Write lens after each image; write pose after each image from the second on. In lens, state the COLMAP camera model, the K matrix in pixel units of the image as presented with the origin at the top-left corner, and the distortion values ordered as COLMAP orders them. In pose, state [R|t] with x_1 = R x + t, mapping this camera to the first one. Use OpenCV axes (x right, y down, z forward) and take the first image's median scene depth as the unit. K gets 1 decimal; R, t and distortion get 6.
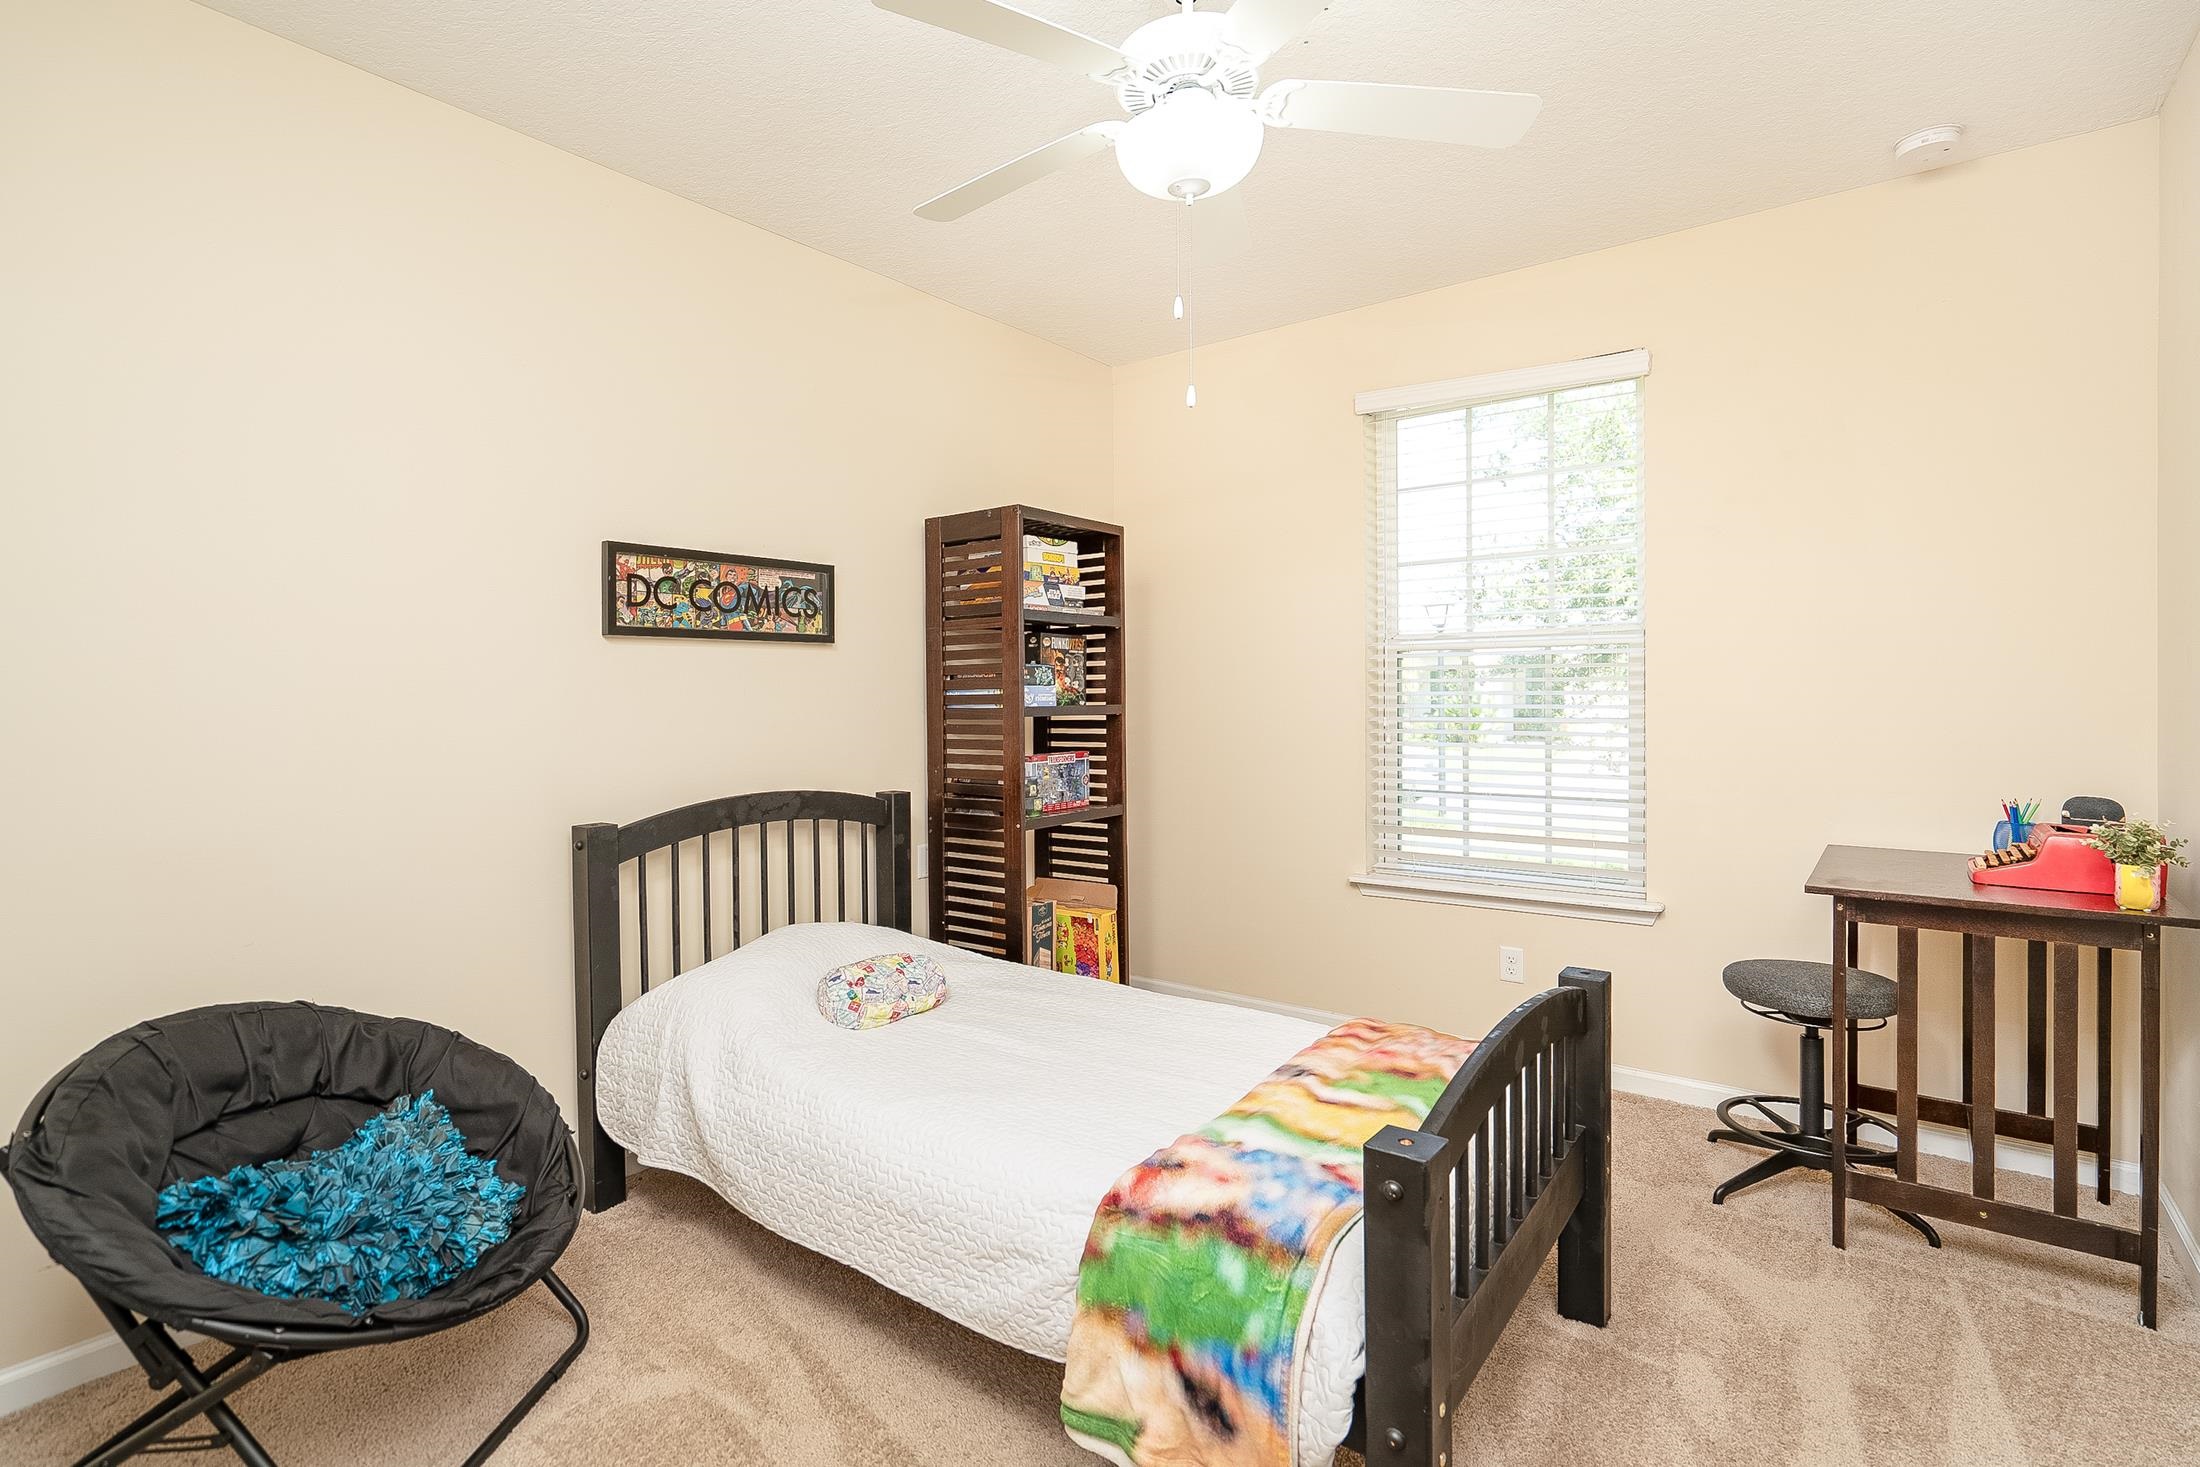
lens RADIAL K [[1068.7, 0, 1086.3], [0, 1068.7, 704.7], [0, 0, 1]] dist [-0.003052, -0.000291]
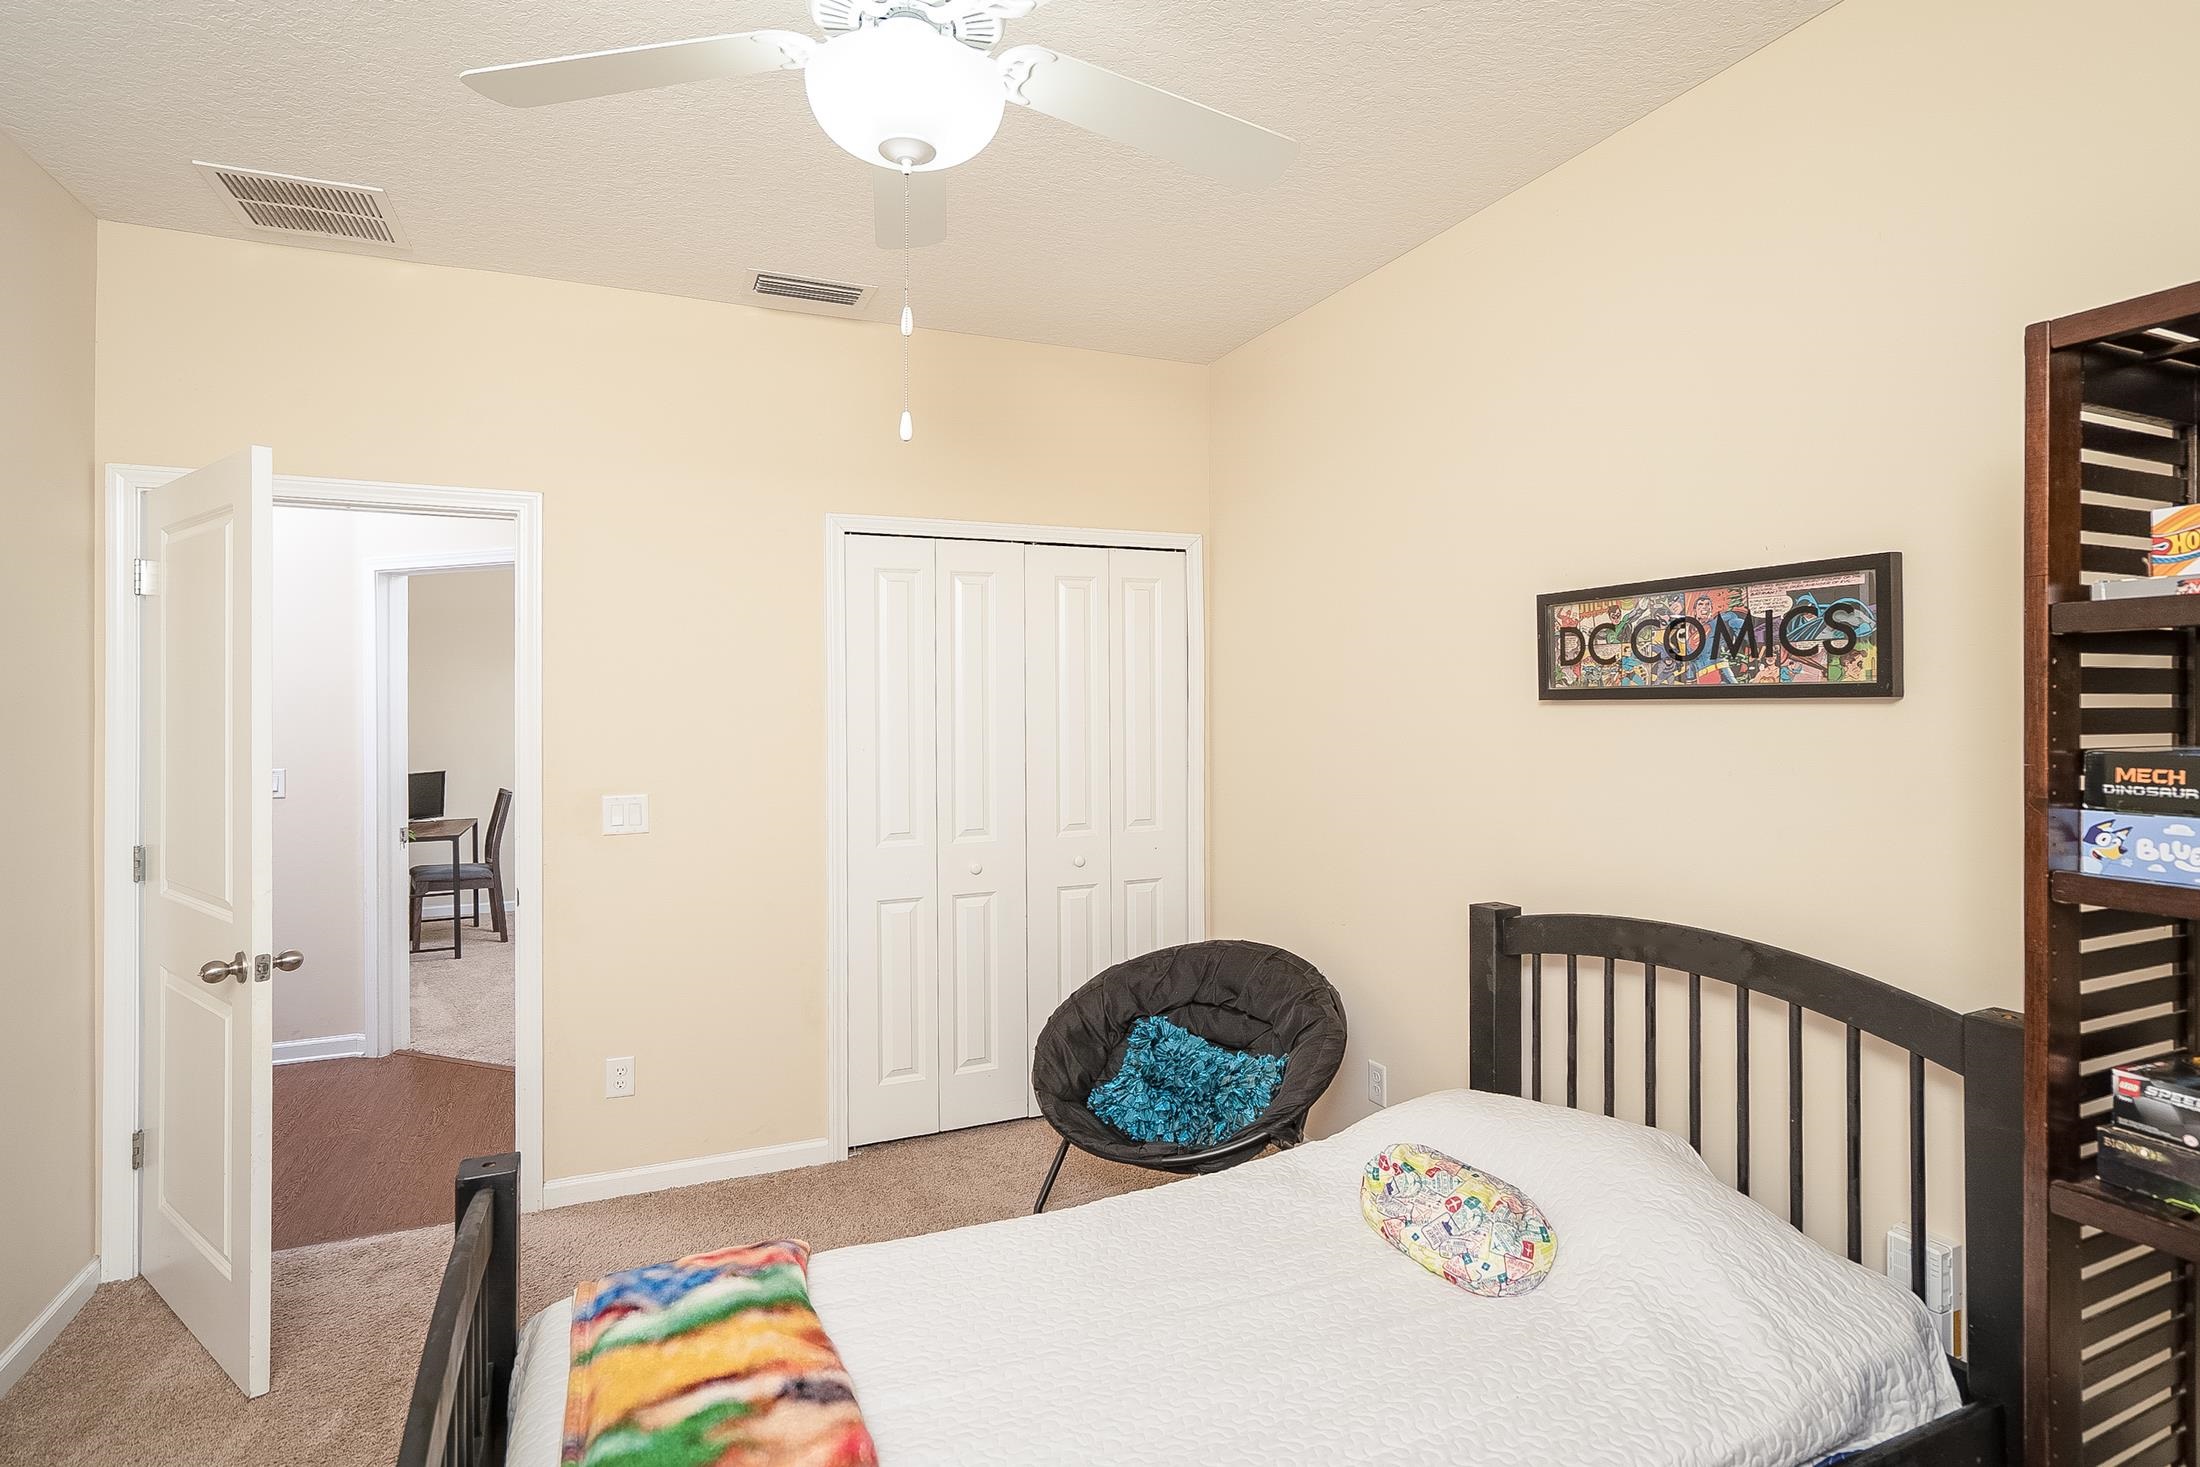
lens RADIAL K [[1068.7, 0, 1086.3], [0, 1068.7, 704.7], [0, 0, 1]] dist [-0.003052, -0.000291]
pose [[-0.490716, 0.008487, -0.871278, 0.466512], [-0.007544, 0.999874, 0.013989, -0.063872], [0.871287, 0.013437, -0.490590, 0.996646]]
